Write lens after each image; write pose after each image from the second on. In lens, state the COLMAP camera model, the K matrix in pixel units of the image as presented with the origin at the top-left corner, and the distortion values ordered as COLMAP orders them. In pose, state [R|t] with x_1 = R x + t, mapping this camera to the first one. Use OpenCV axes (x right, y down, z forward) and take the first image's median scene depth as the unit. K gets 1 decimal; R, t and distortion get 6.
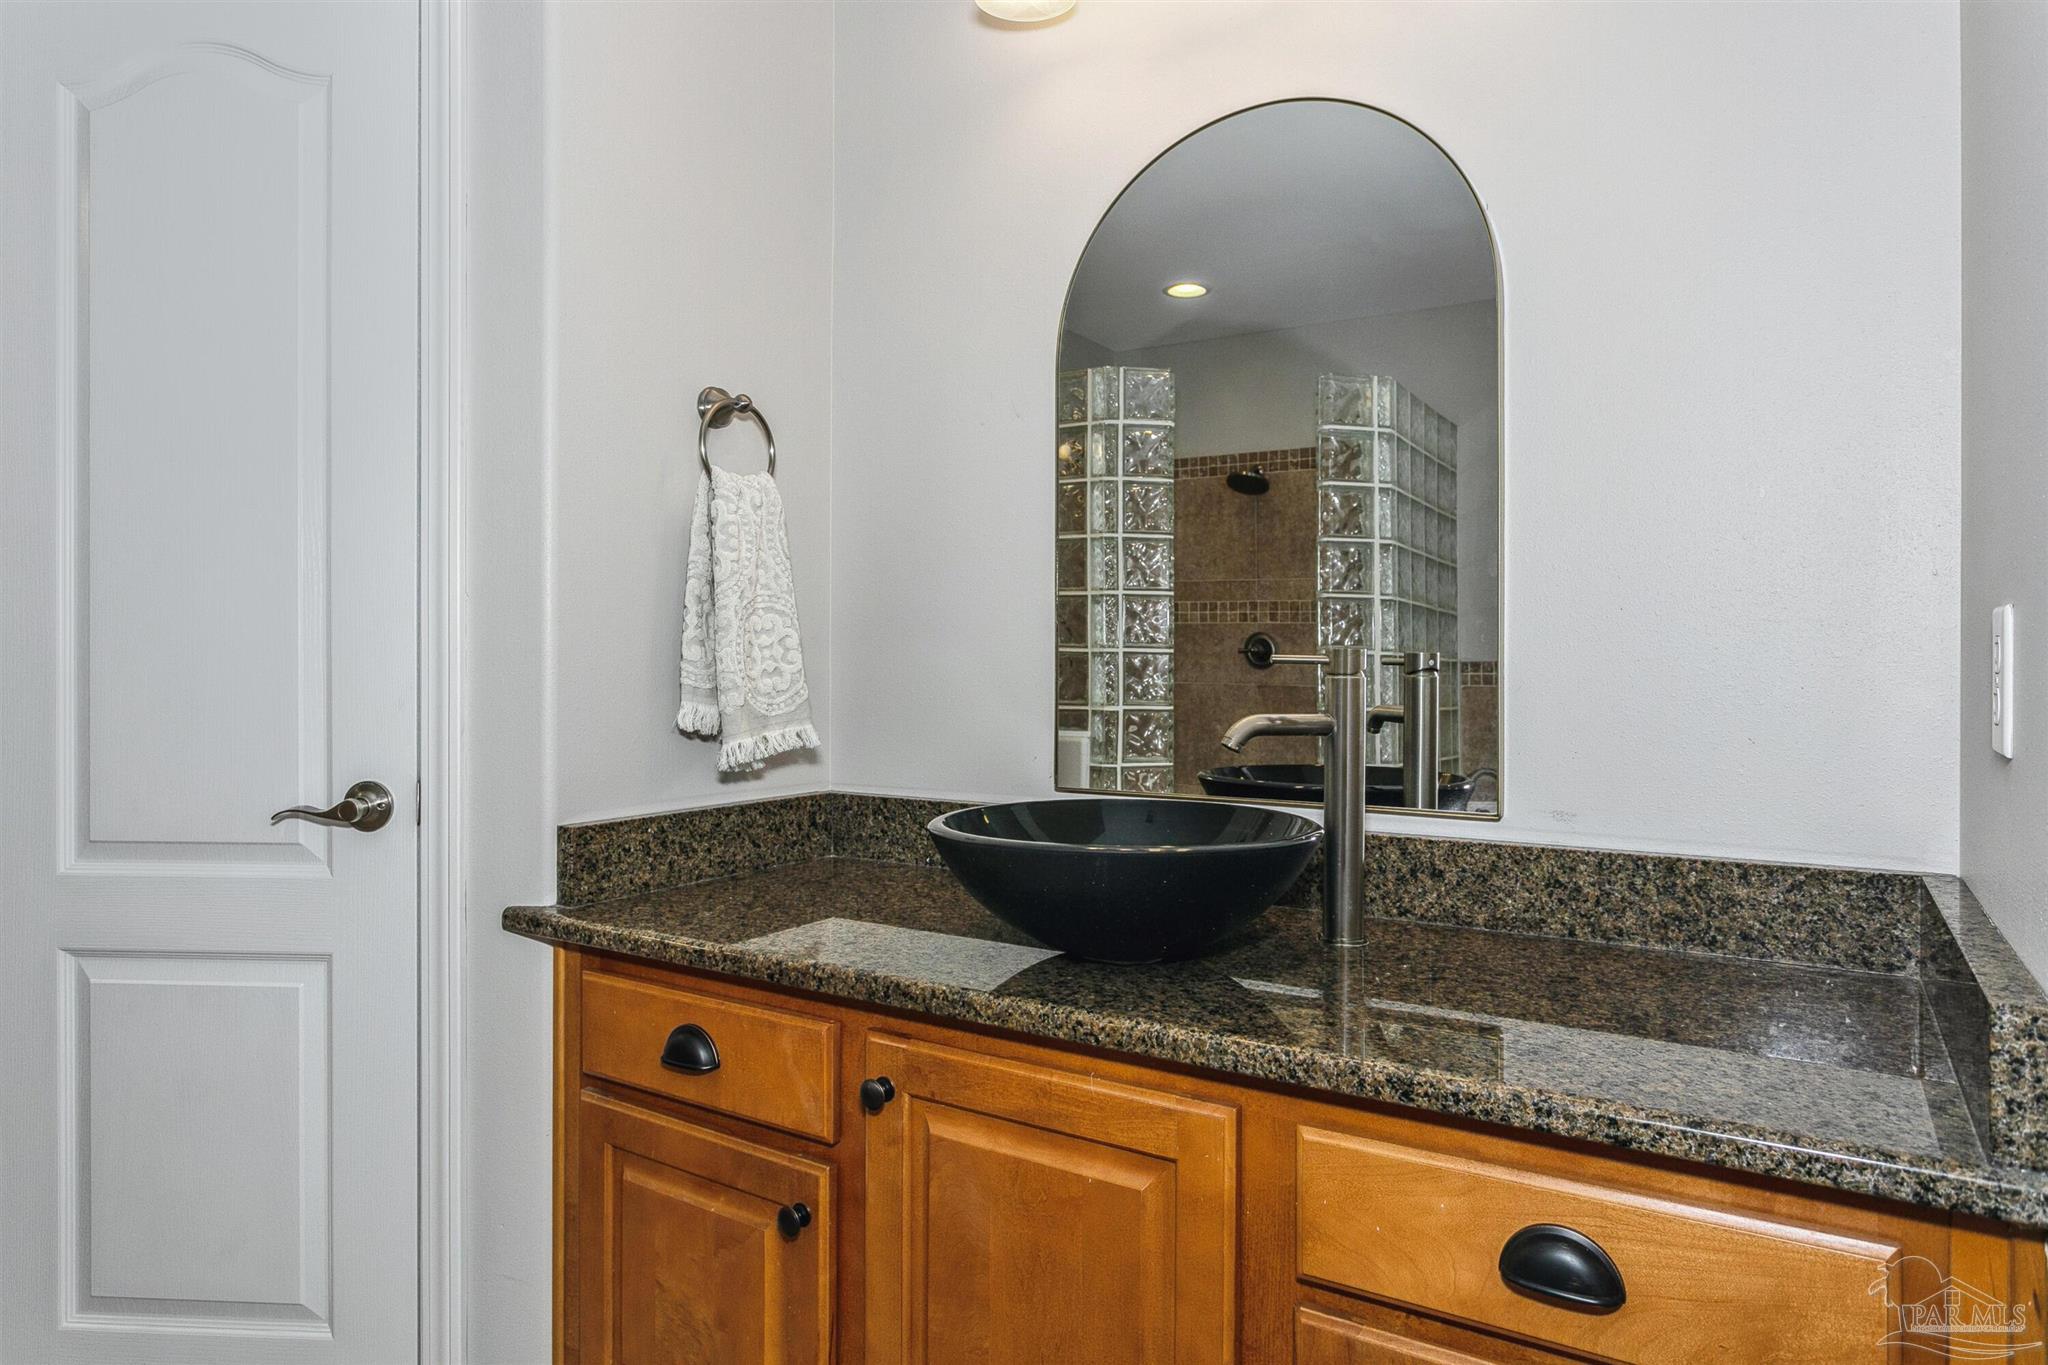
lens RADIAL K [[1238.5, 0, 1022.0], [0, 1238.5, 667.6], [0, 0, 1]] dist [0.008750, 0.005183]
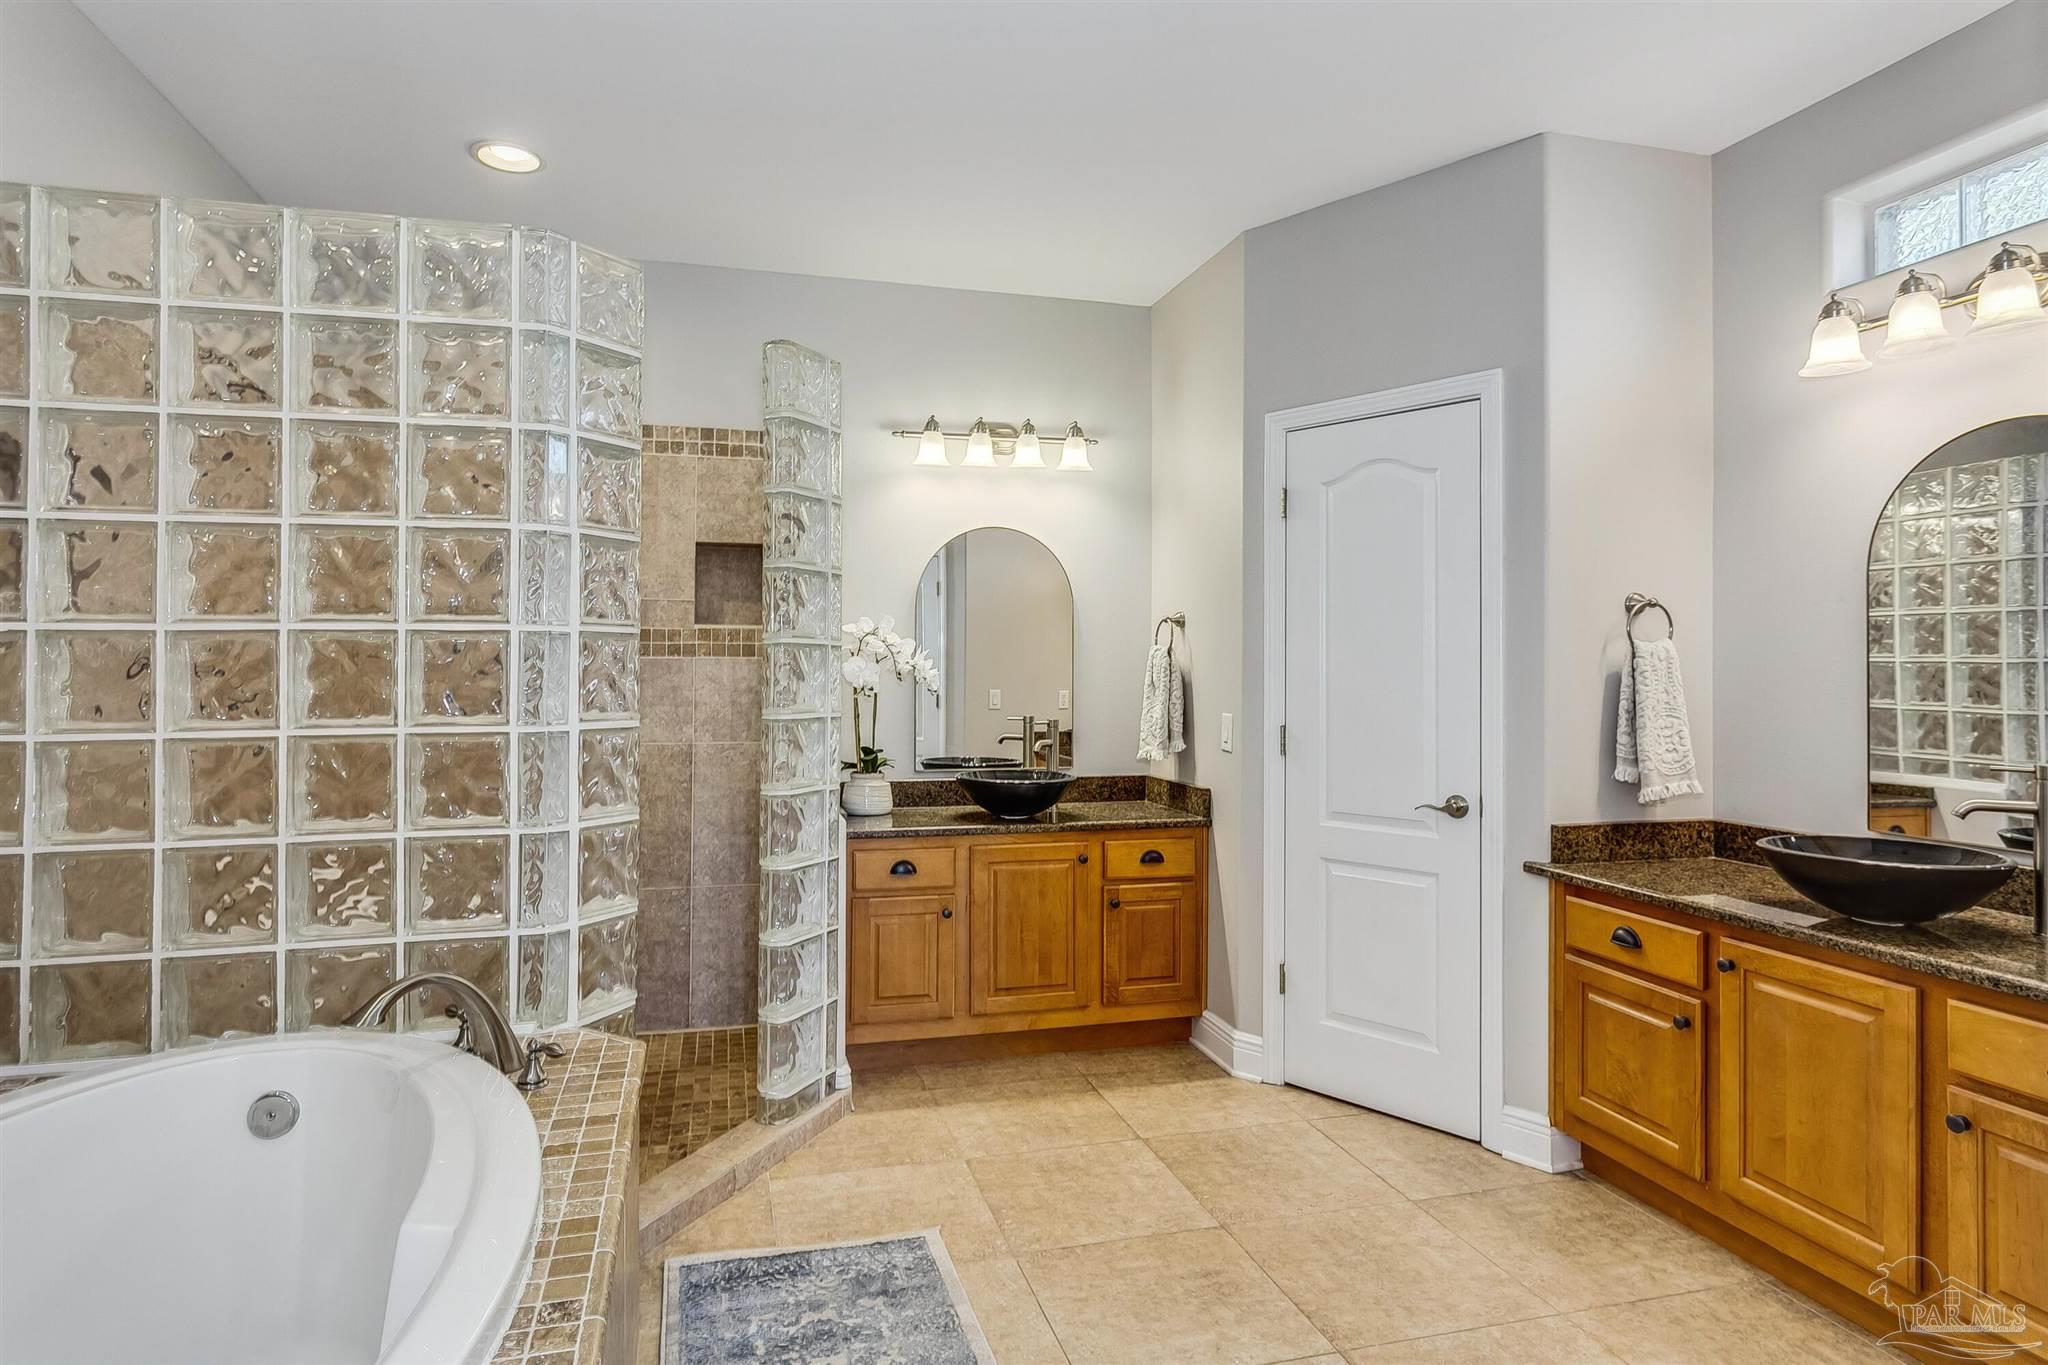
lens RADIAL K [[1129.6, 0, 1002.4], [0, 1129.6, 661.5], [0, 0, 1]] dist [0.012945, -0.005145]
pose [[0.732737, -0.005579, -0.680489, 0.235711], [-0.003954, 0.999915, -0.012455, -0.113970], [0.680501, 0.011817, 0.732652, -0.987393]]
